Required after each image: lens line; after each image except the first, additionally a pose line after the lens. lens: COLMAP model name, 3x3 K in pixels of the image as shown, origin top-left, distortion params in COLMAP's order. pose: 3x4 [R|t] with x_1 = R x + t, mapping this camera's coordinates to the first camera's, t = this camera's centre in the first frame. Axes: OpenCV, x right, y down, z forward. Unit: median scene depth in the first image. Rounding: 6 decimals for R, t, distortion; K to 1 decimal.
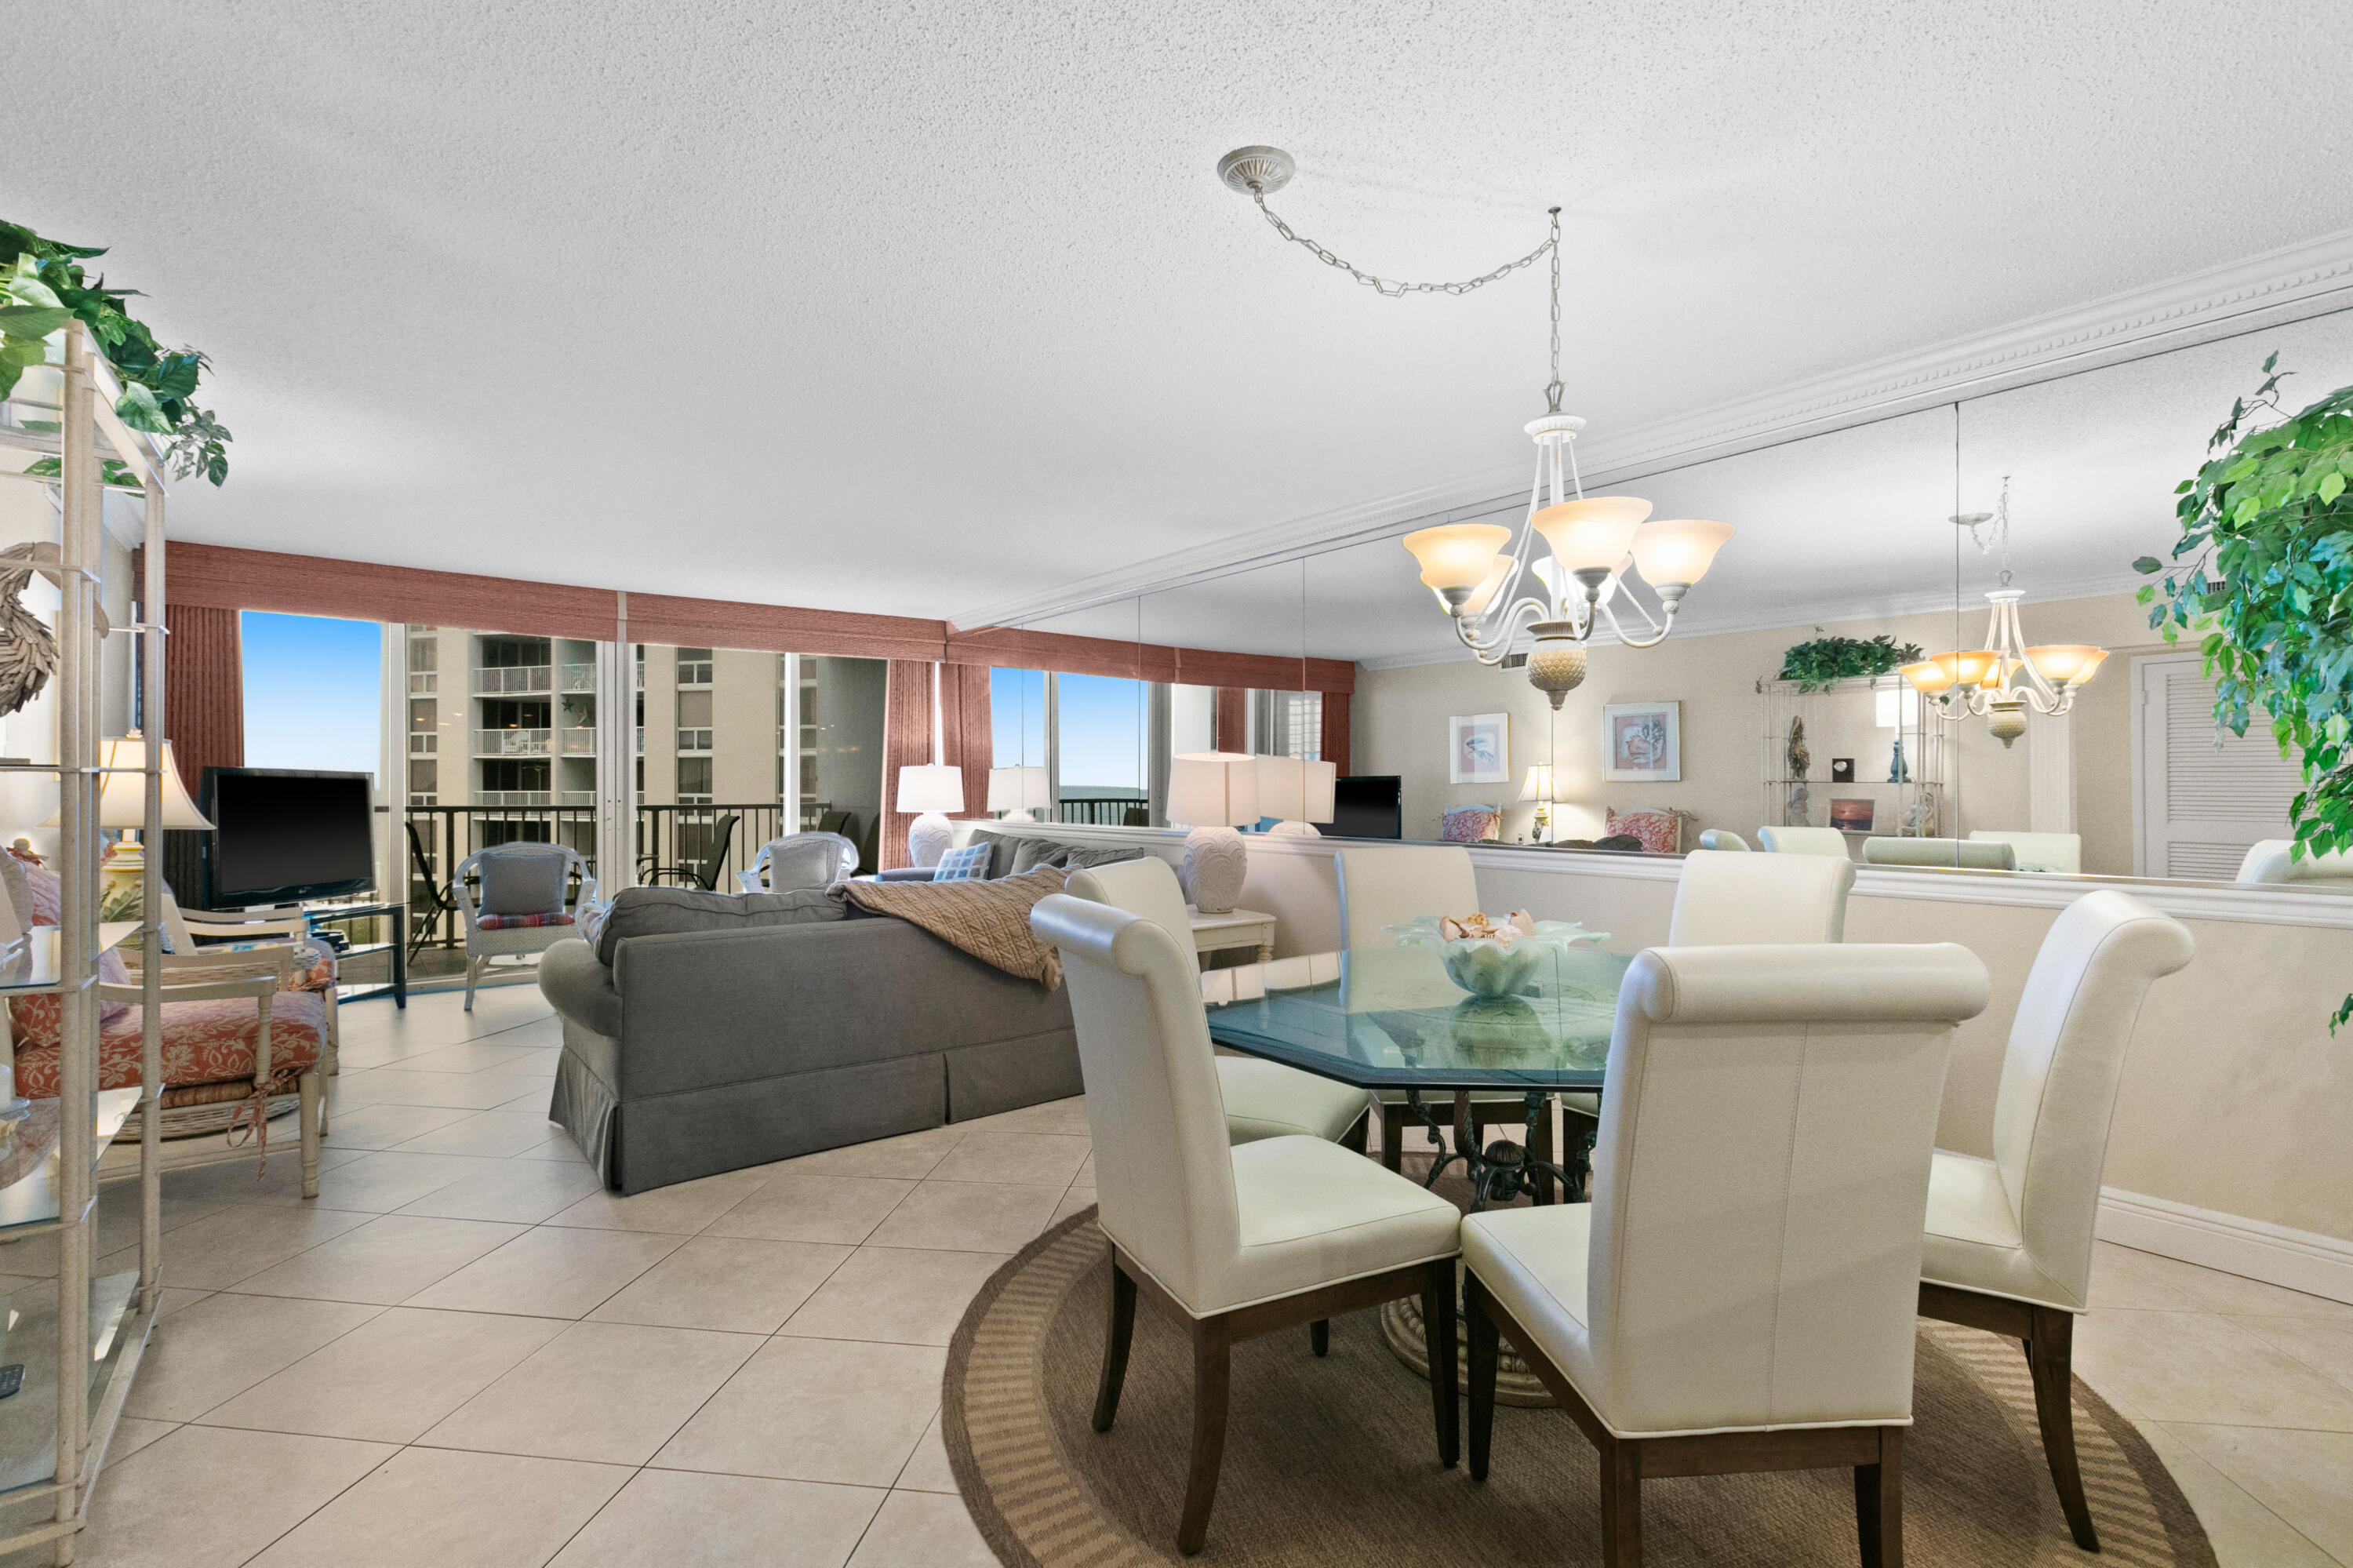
lens RADIAL K [[1080.6, 0, 1168.7], [0, 1080.6, 792.7], [0, 0, 1]] dist [0.002457, -0.000856]
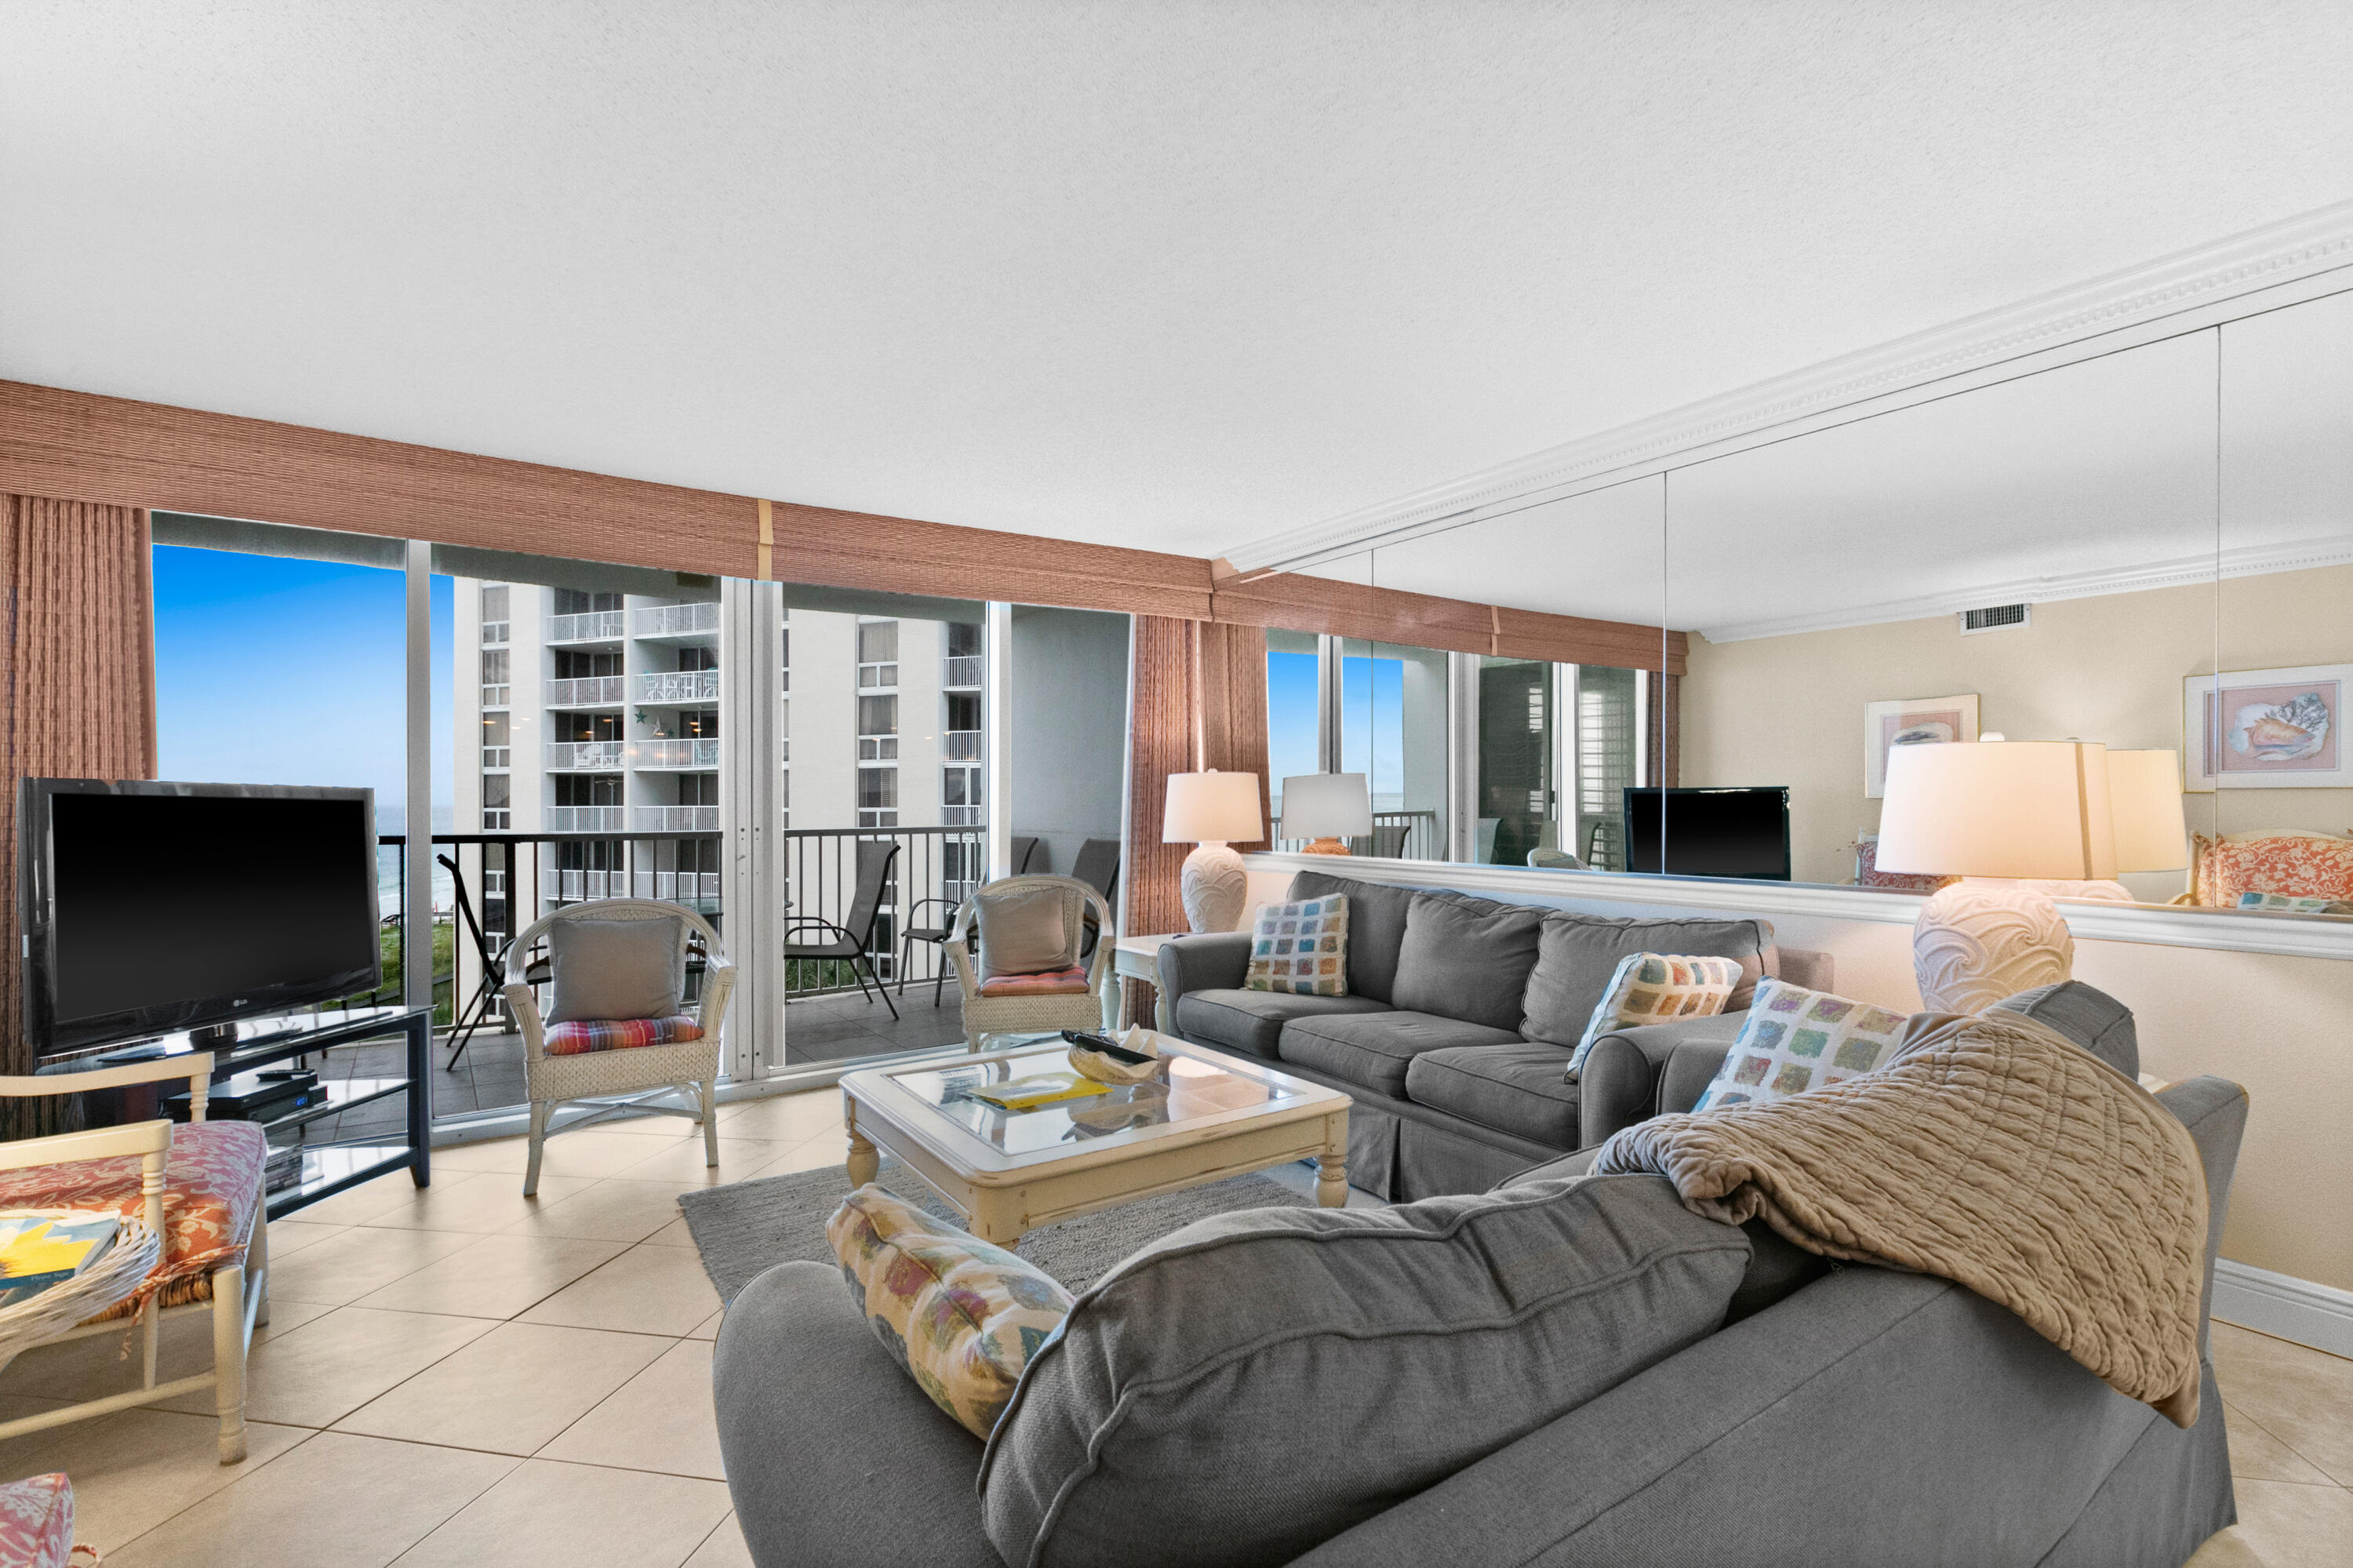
lens RADIAL K [[1080.6, 0, 1161.5], [0, 1080.6, 800.4], [0, 0, 1]] dist [0.002457, -0.000856]
pose [[0.998491, -0.005907, -0.054593, -0.203913], [0.005765, 0.999980, -0.002748, -0.005580], [0.054609, 0.002429, 0.998505, 0.322967]]
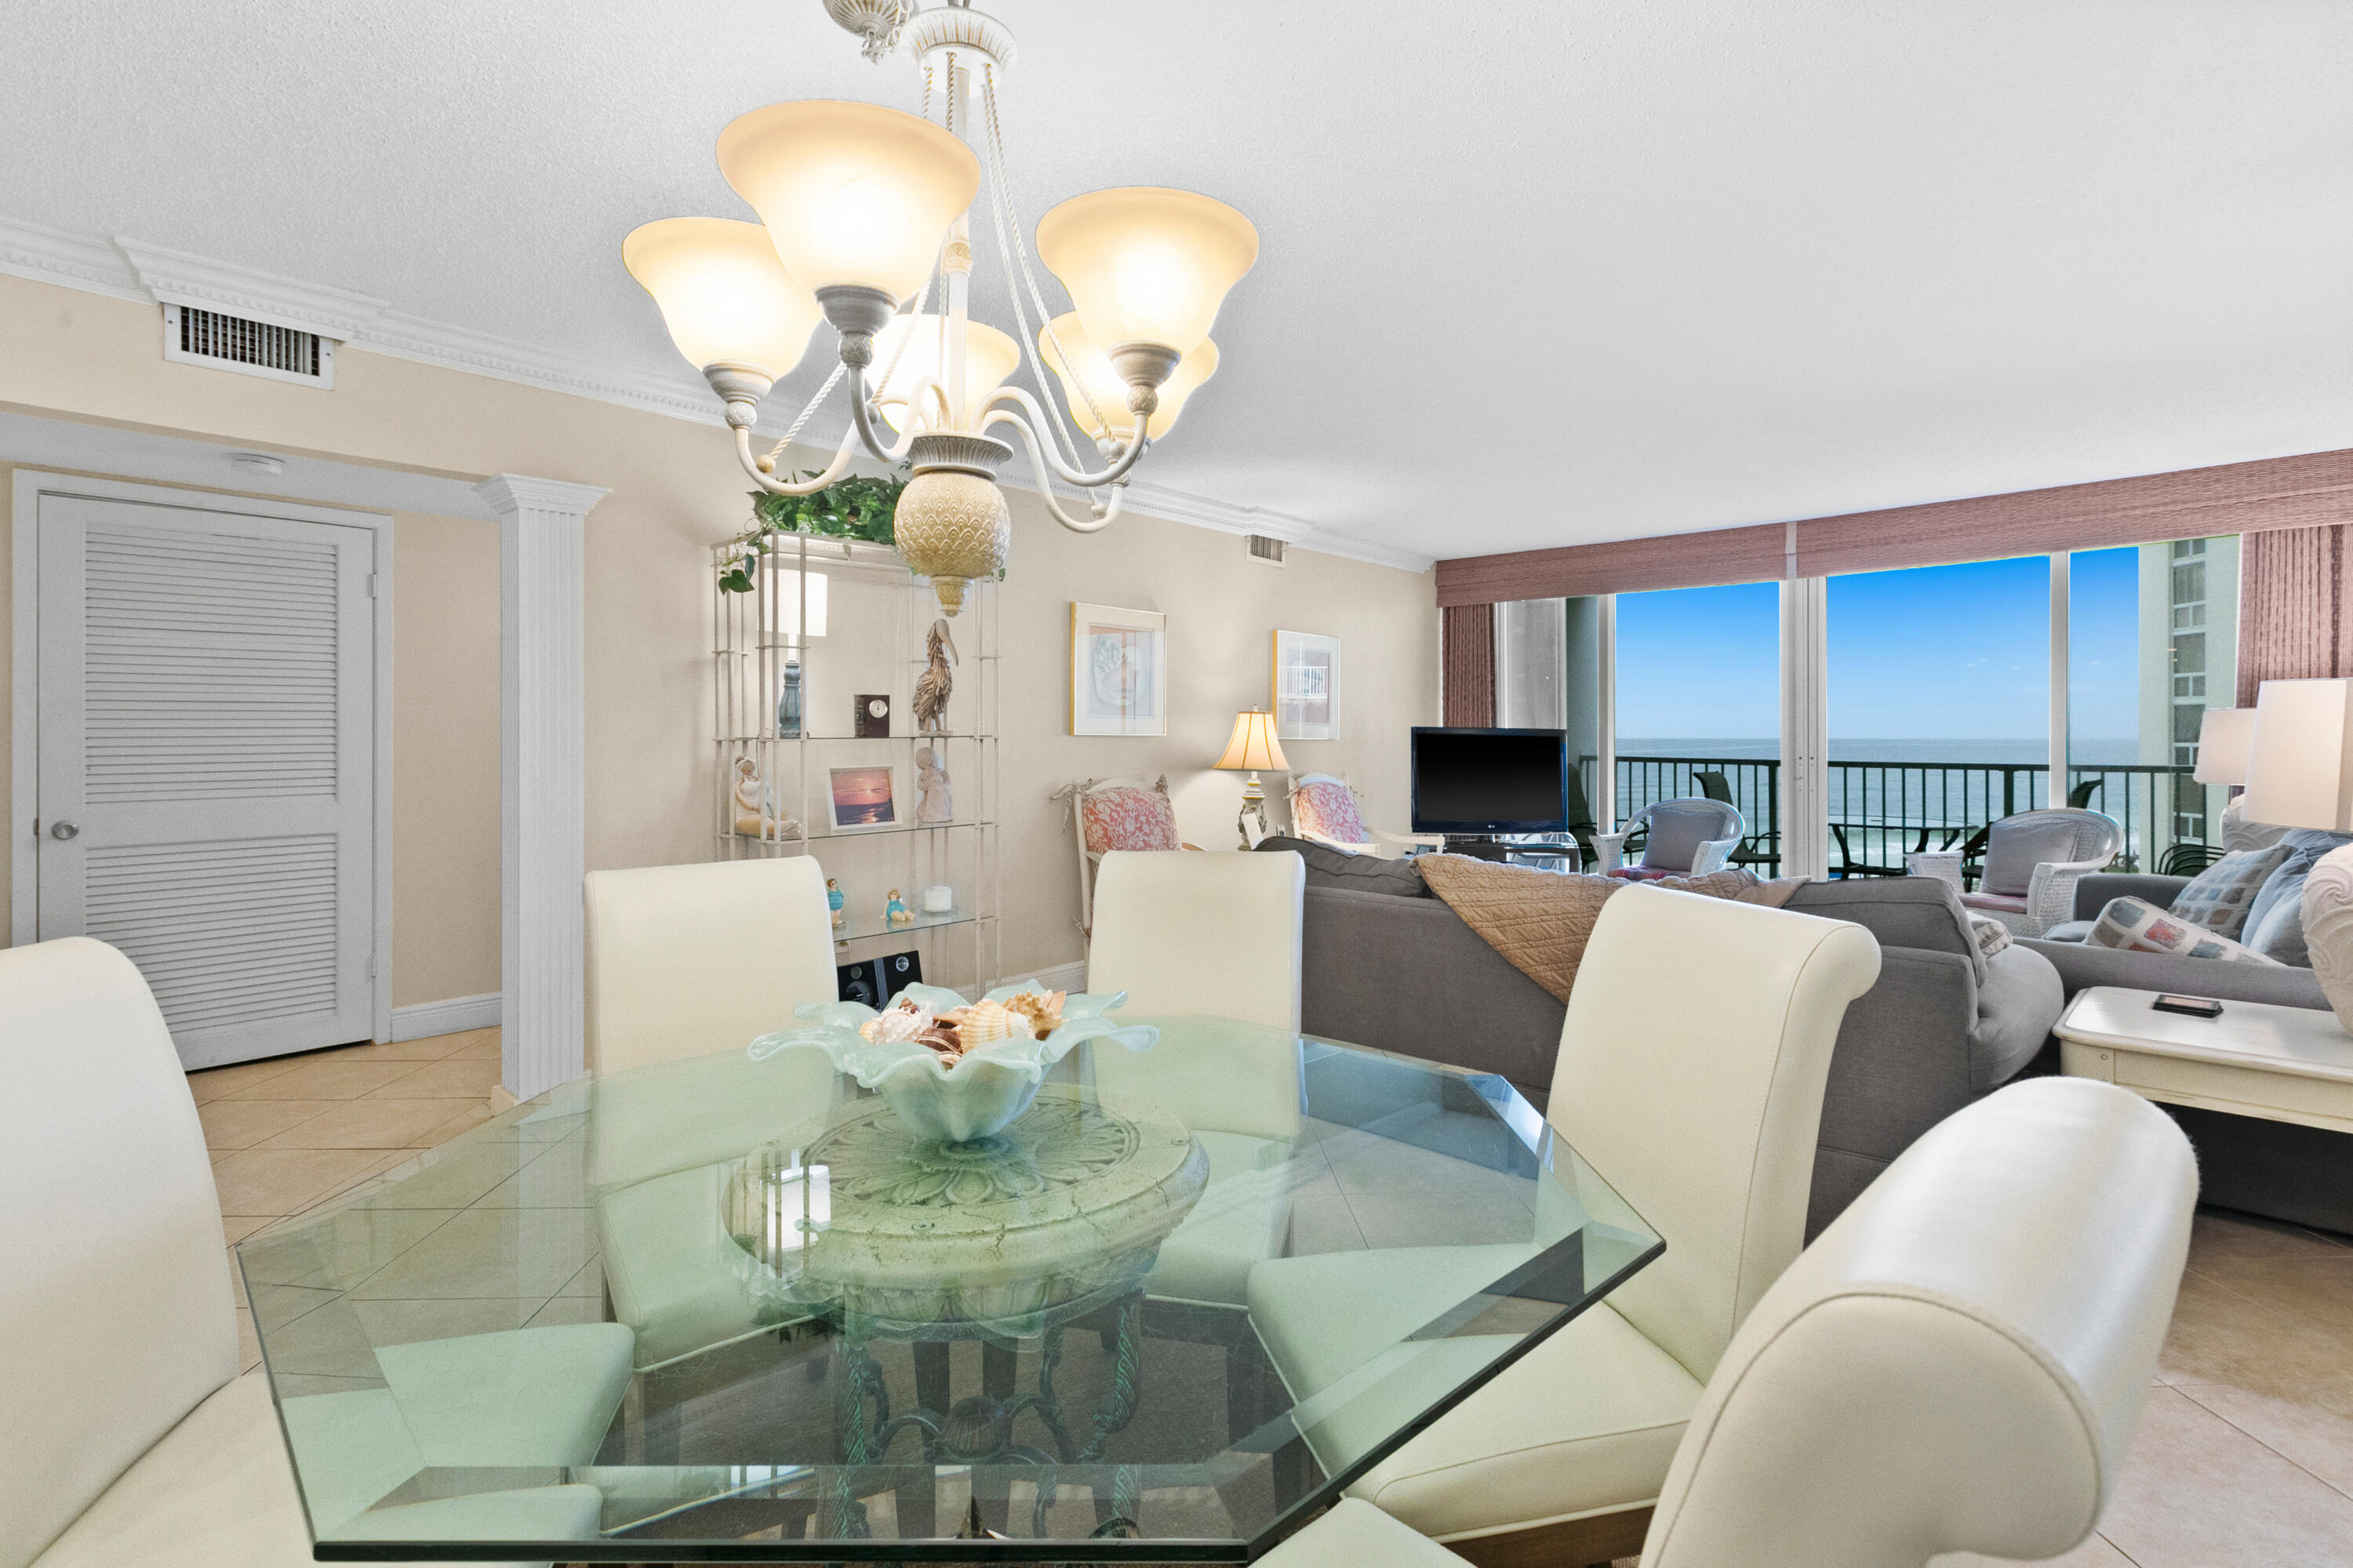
lens RADIAL K [[1080.6, 0, 1154.2], [0, 1080.6, 727.6], [0, 0, 1]] dist [0.002457, -0.000856]
pose [[0.139599, -0.006971, -0.990184, 0.259339], [-0.005495, 0.999954, -0.007814, -0.005446], [0.990193, 0.006532, 0.139554, 0.302495]]
